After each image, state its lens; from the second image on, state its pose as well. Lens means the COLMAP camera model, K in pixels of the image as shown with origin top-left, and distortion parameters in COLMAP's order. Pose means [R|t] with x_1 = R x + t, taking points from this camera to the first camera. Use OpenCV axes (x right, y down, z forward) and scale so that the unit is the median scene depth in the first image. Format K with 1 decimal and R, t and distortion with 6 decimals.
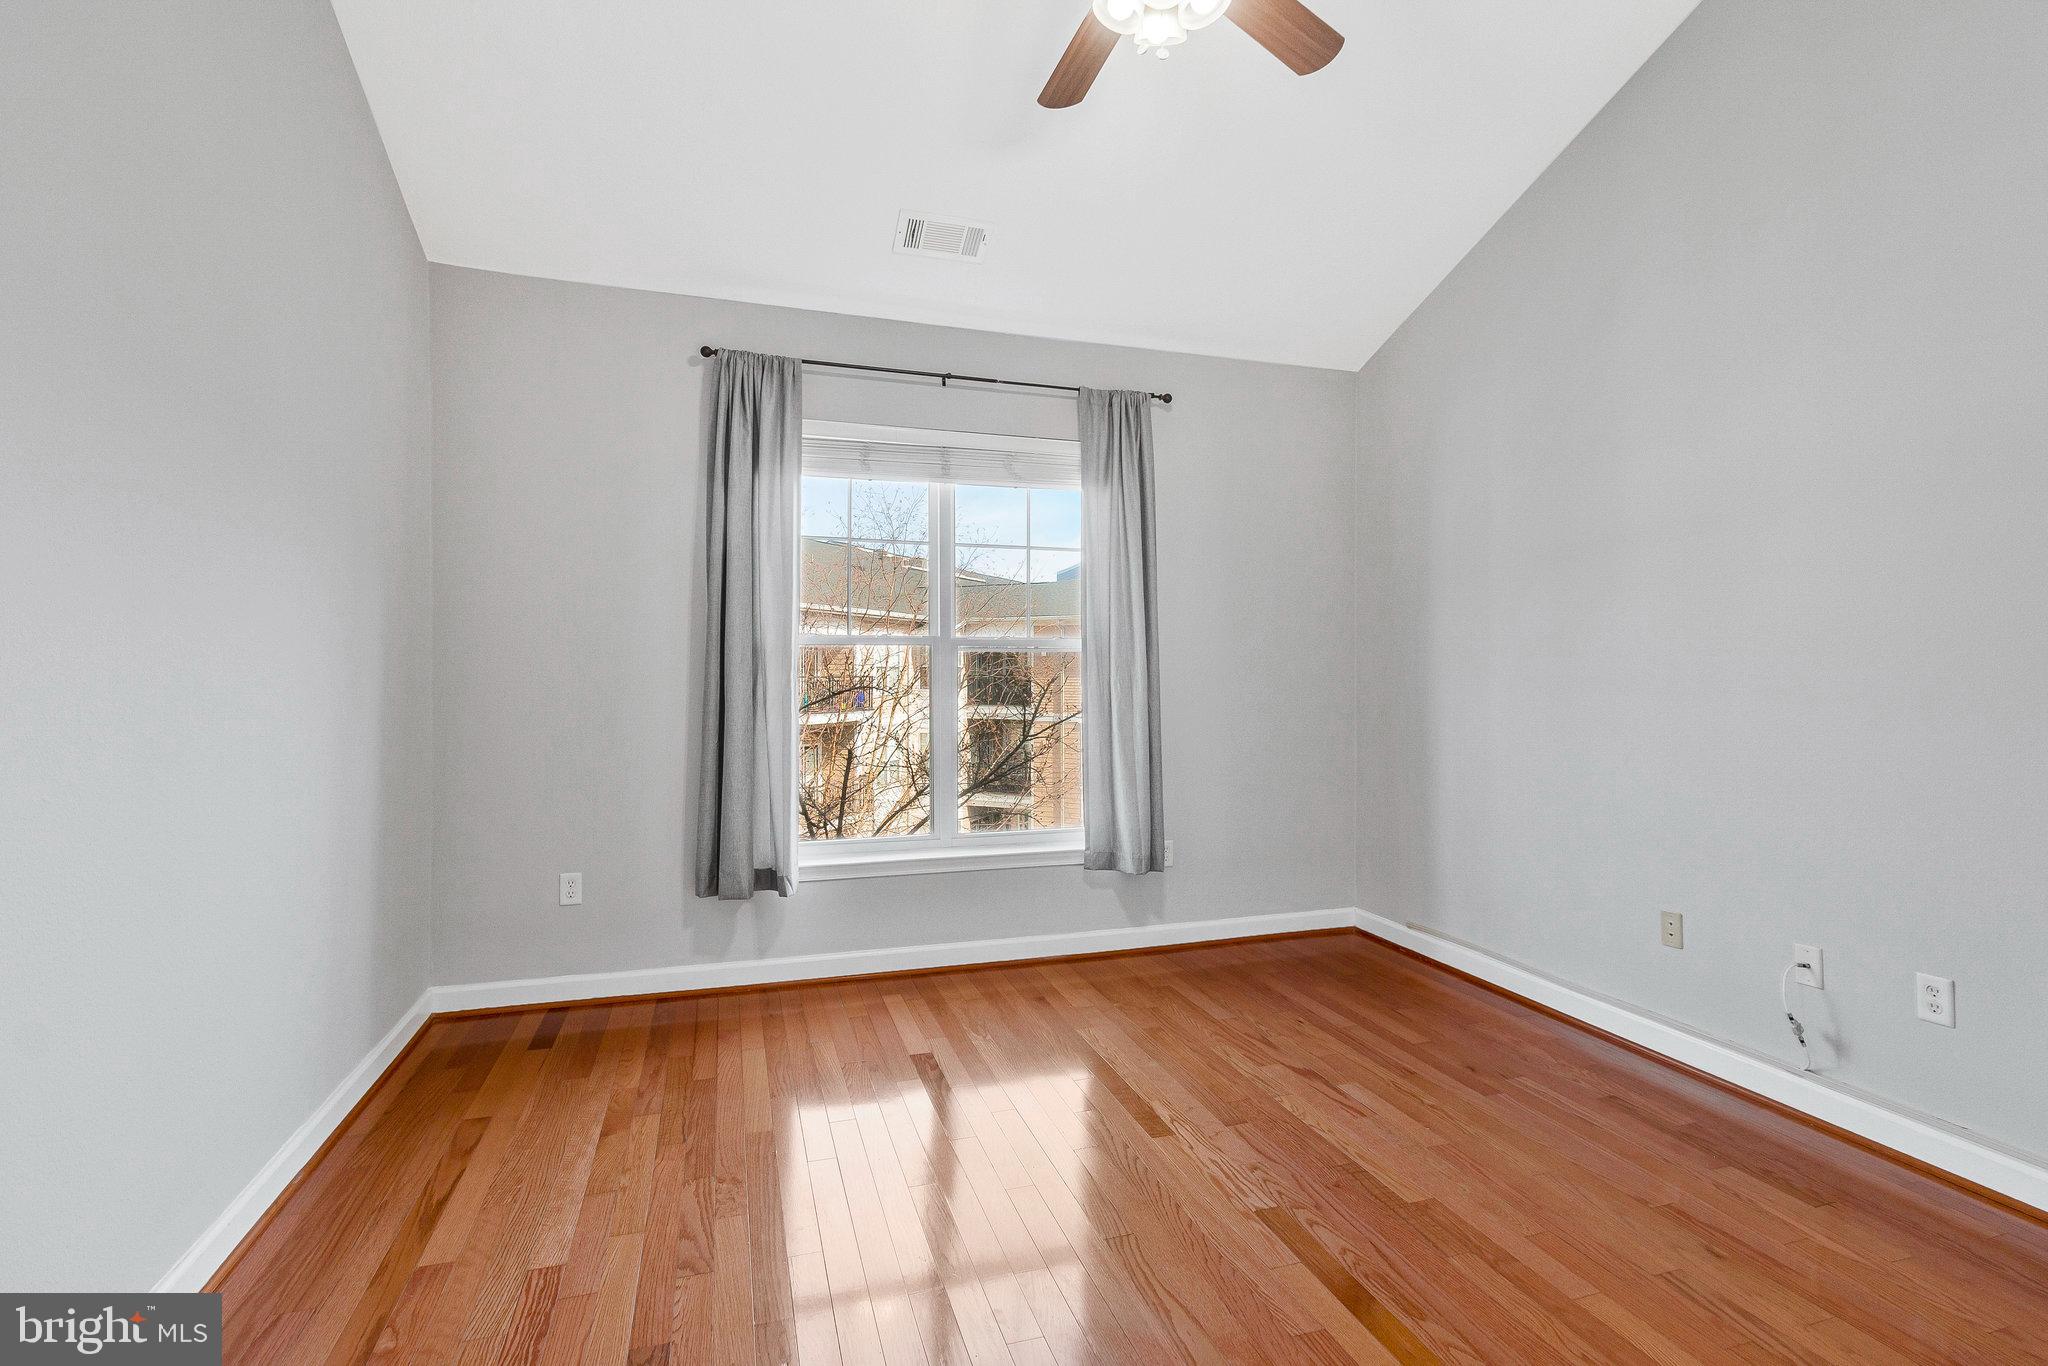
lens RADIAL K [[961.0, 0, 1015.3], [0, 961.0, 687.5], [0, 0, 1]] dist [0.009216, 0.001533]
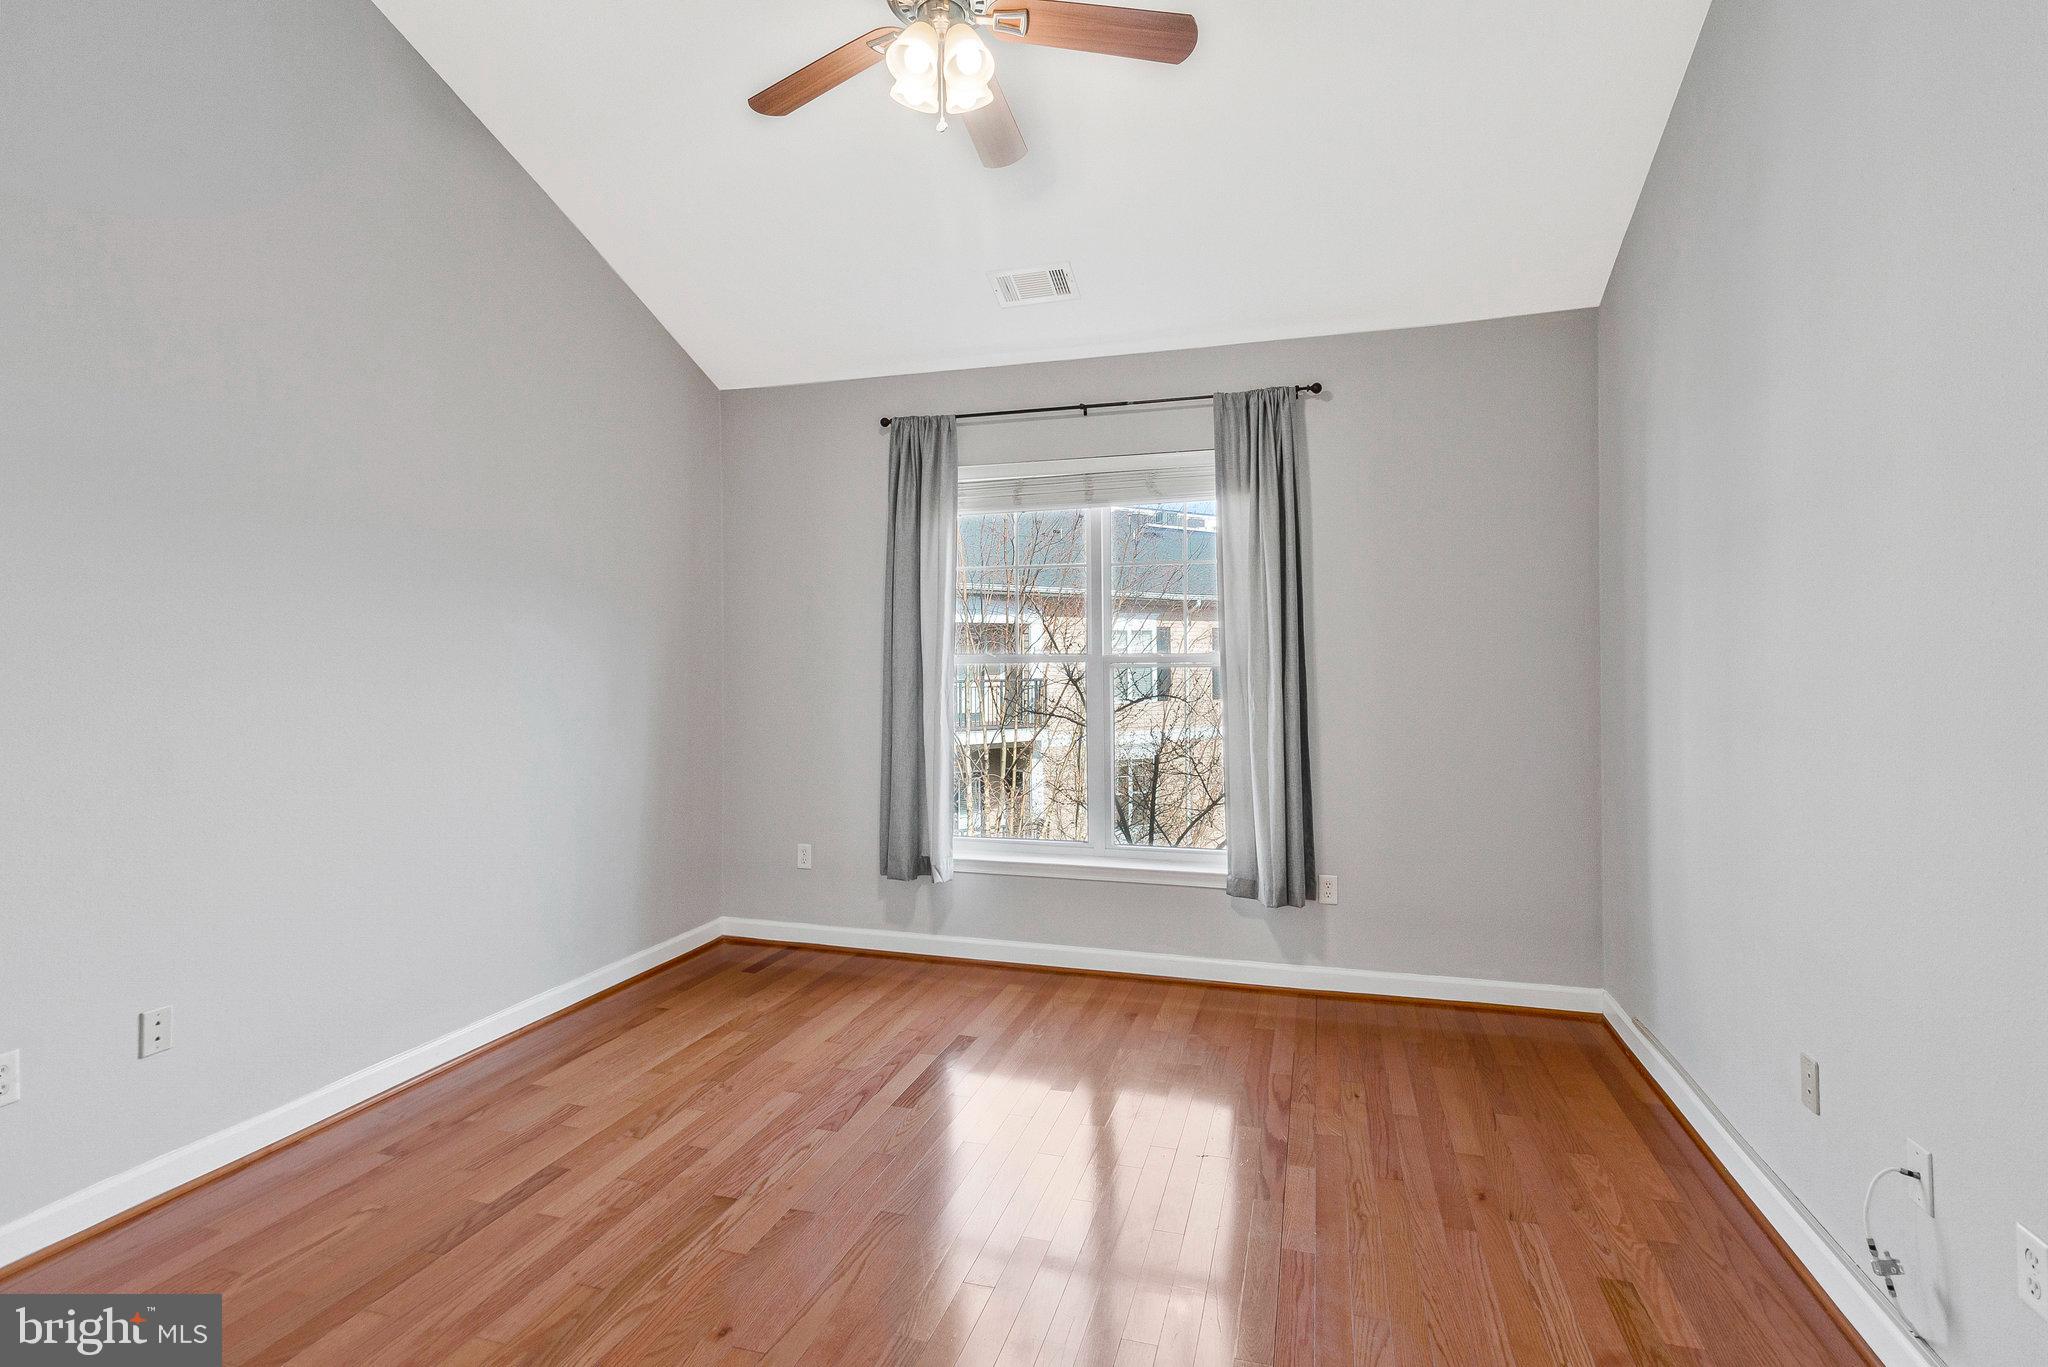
lens RADIAL K [[961.0, 0, 1009.1], [0, 961.0, 690.6], [0, 0, 1]] dist [0.009216, 0.001533]
pose [[0.823997, 0.008848, -0.566524, 0.475436], [-0.005793, 0.999957, 0.007192, -0.022260], [0.566564, -0.002644, 0.824014, 0.093781]]
